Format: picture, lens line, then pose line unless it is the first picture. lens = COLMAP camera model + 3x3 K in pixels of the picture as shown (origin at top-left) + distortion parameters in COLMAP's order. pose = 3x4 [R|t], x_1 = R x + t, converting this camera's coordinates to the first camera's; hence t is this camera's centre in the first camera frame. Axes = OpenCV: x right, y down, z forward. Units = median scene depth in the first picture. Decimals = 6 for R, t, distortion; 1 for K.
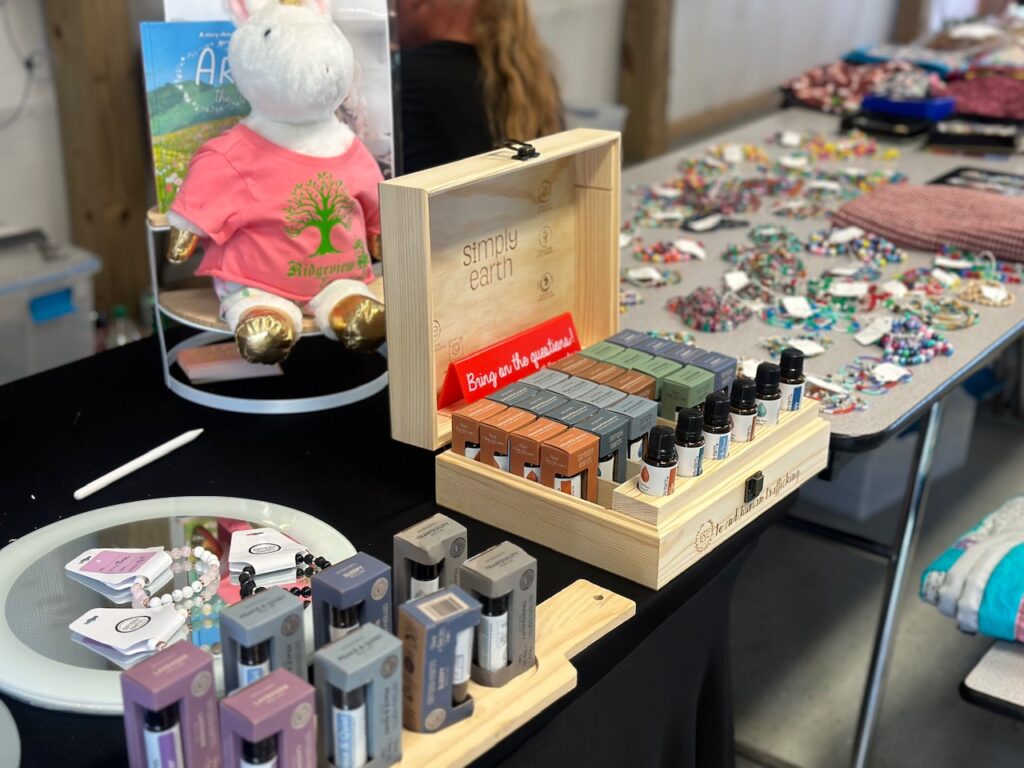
lens RADIAL K [[1404.5, 0, 512.0], [0, 1404.5, 384.0], [0, 0, 1]] dist [0.158251, 0.036031]
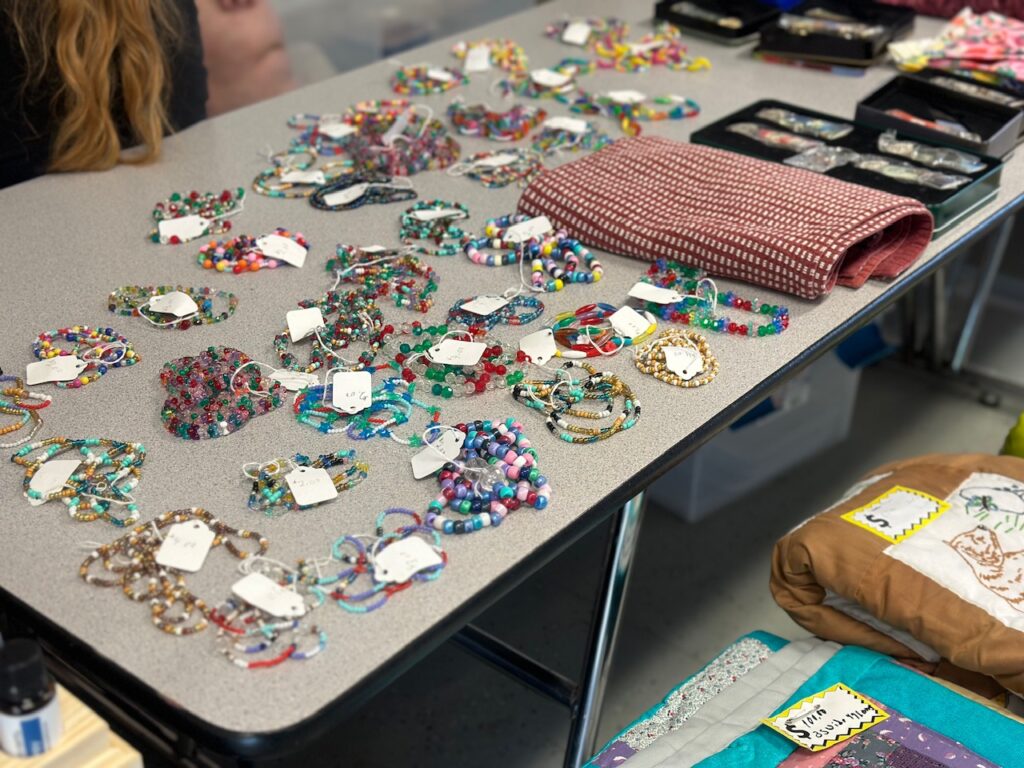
lens RADIAL K [[1404.5, 0, 512.0], [0, 1404.5, 384.0], [0, 0, 1]] dist [0.158251, 0.036031]
pose [[0.998612, 0.026363, -0.045599, 0.274357], [-0.019688, 0.989801, 0.141088, -0.133344], [0.048854, -0.139994, 0.988946, 0.359192]]
